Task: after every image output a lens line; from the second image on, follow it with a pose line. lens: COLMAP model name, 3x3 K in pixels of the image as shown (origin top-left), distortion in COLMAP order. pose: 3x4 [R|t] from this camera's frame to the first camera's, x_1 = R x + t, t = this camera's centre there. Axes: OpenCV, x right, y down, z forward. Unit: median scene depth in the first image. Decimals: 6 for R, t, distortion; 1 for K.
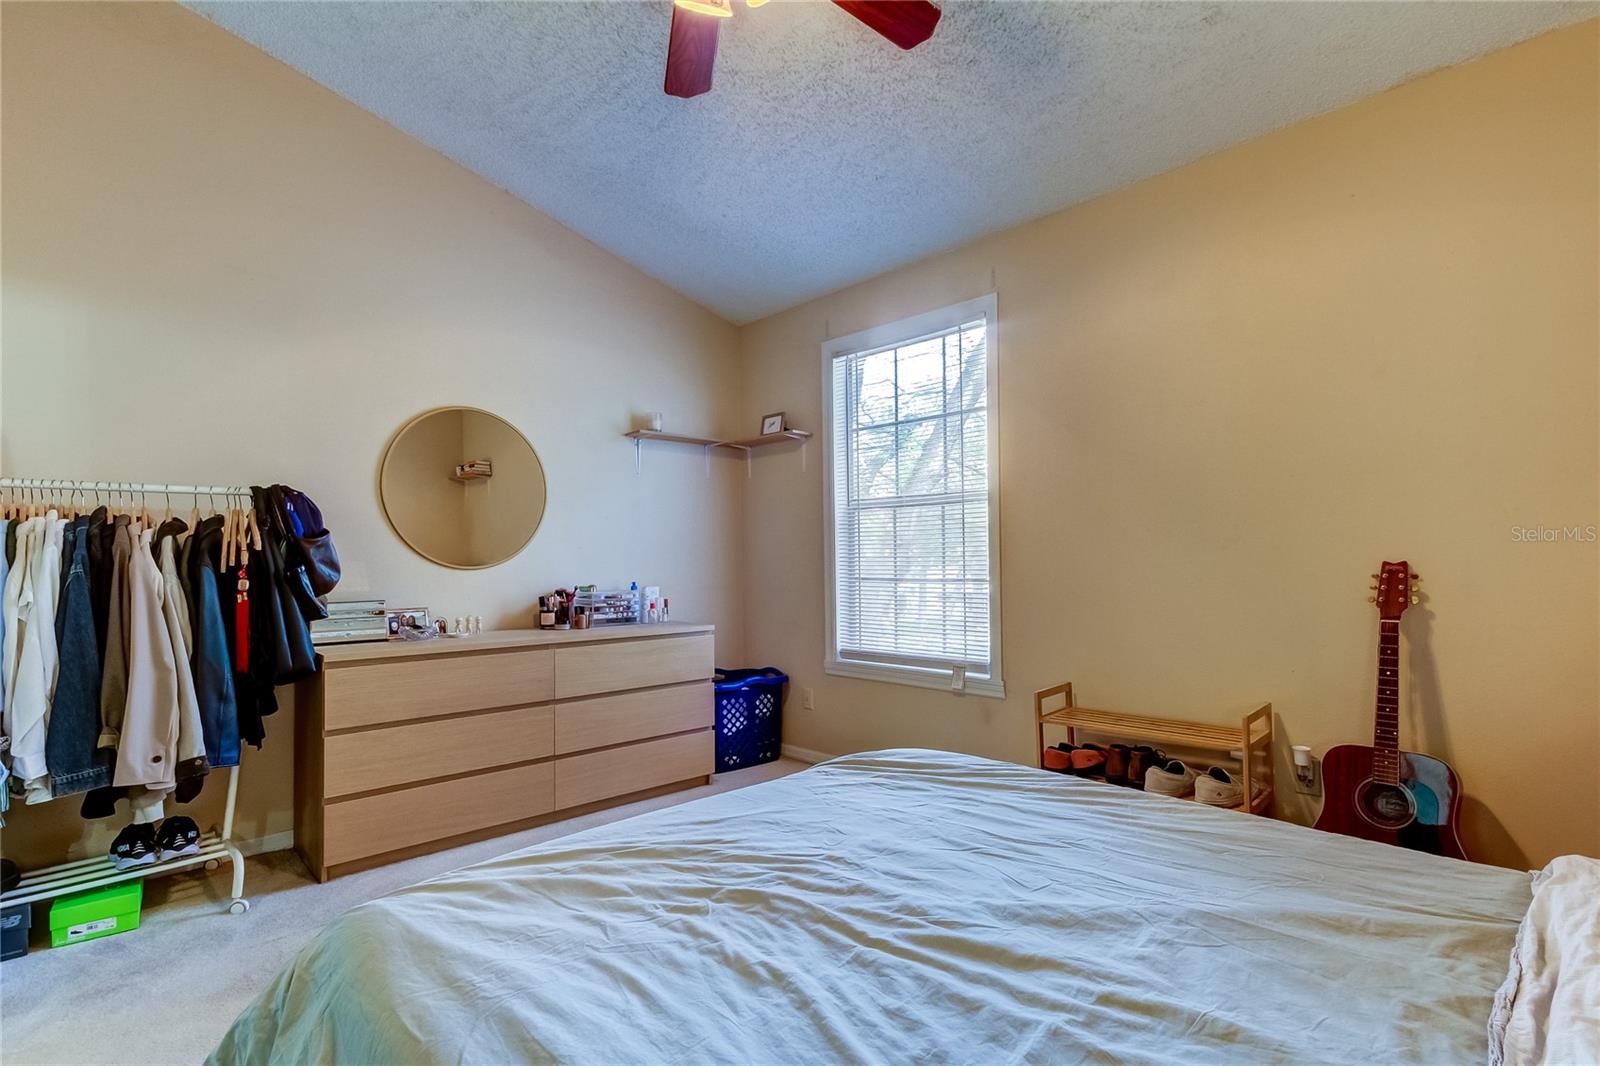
lens RADIAL K [[765.6, 0, 803.2], [0, 765.6, 550.7], [0, 0, 1]] dist [0.004469, -0.000461]
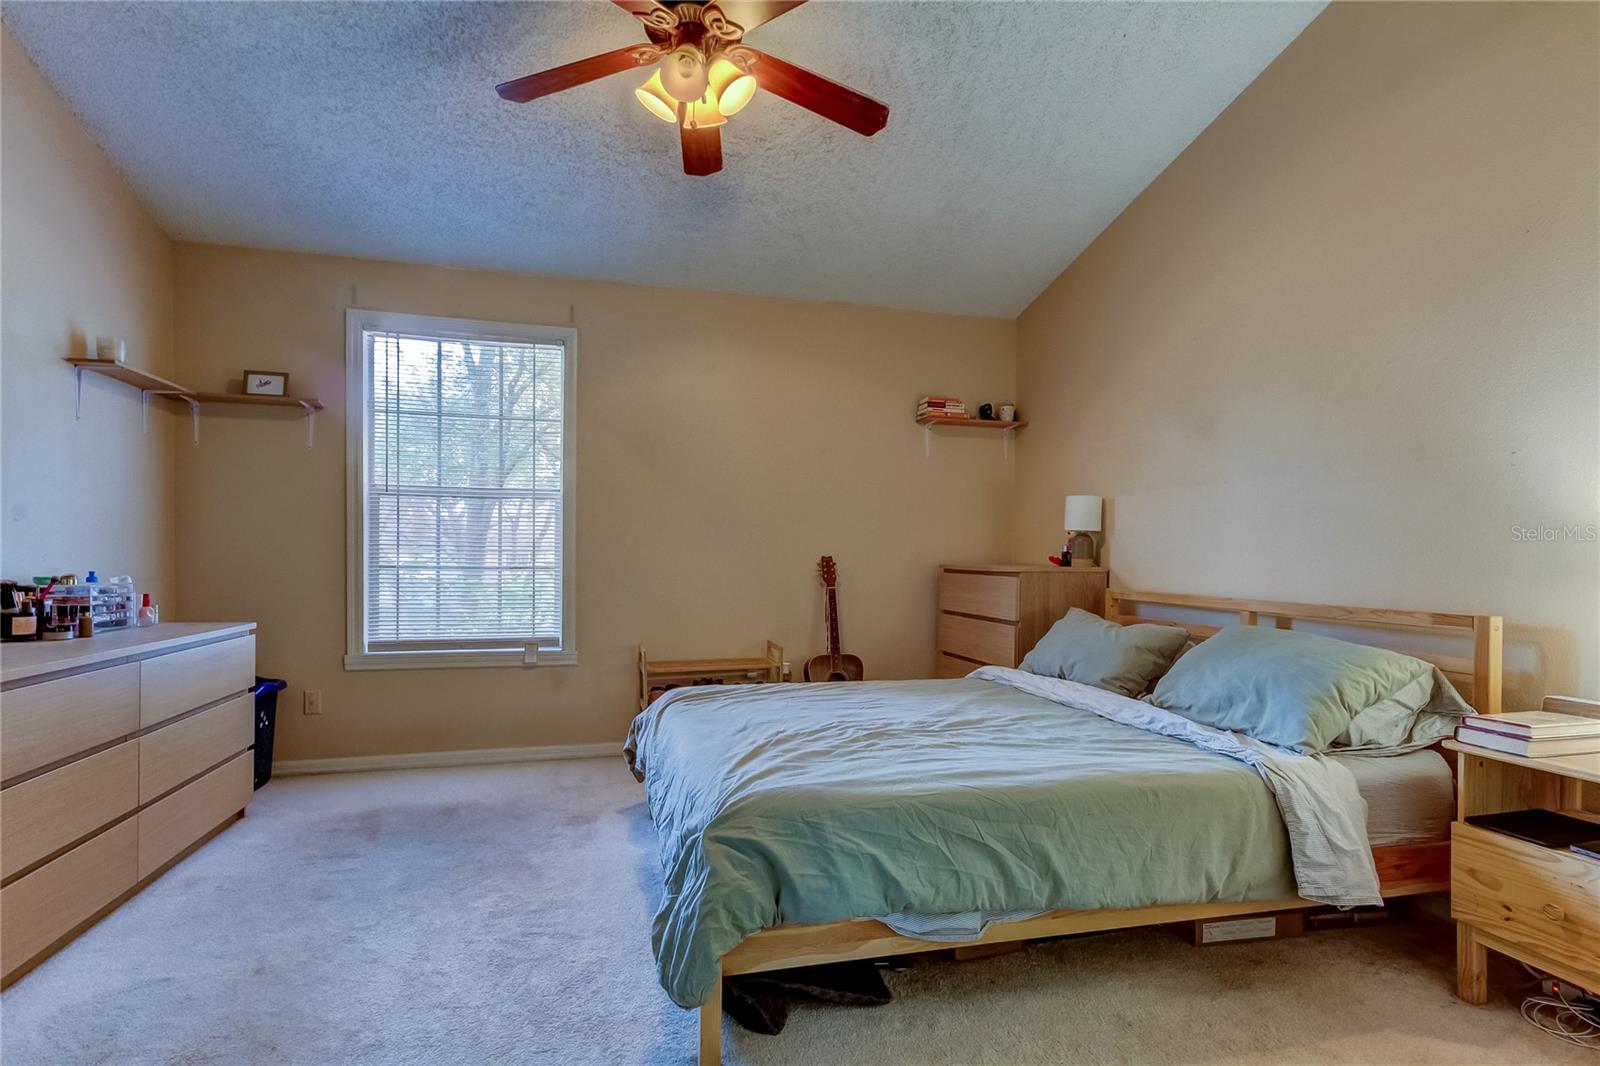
lens RADIAL K [[765.6, 0, 803.2], [0, 765.6, 550.7], [0, 0, 1]] dist [0.004469, -0.000461]
pose [[0.504373, 0.019209, 0.863272, -0.594345], [-0.026540, 0.999625, -0.006737, 0.010503], [-0.863078, -0.019514, 0.504694, 0.080772]]
